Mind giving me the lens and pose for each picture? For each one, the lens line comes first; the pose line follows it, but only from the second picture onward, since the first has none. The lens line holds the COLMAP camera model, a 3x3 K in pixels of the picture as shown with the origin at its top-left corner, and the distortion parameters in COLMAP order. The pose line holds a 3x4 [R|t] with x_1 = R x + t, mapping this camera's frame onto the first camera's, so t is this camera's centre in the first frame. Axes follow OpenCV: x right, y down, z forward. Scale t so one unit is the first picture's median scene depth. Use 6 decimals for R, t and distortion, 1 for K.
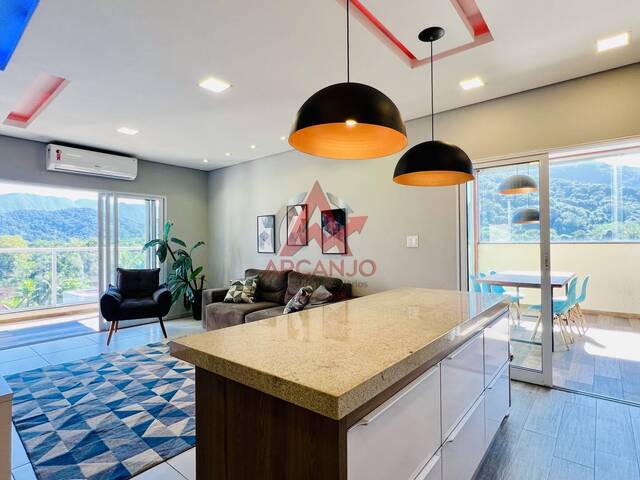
lens RADIAL K [[341.8, 0, 316.5], [0, 341.8, 240.0], [0, 0, 1]] dist [0.000207, -0.001220]
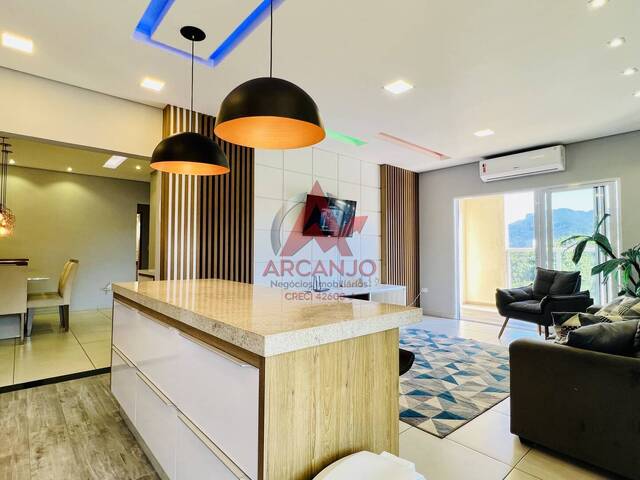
lens RADIAL K [[337.0, 0, 315.5], [0, 337.0, 238.8], [0, 0, 1]] dist [0.005393, 0.000525]
pose [[-0.160534, -0.026088, -0.986686, 0.490066], [0.006611, 0.999600, -0.027506, 0.026381], [0.987008, -0.010939, -0.160297, 0.590944]]
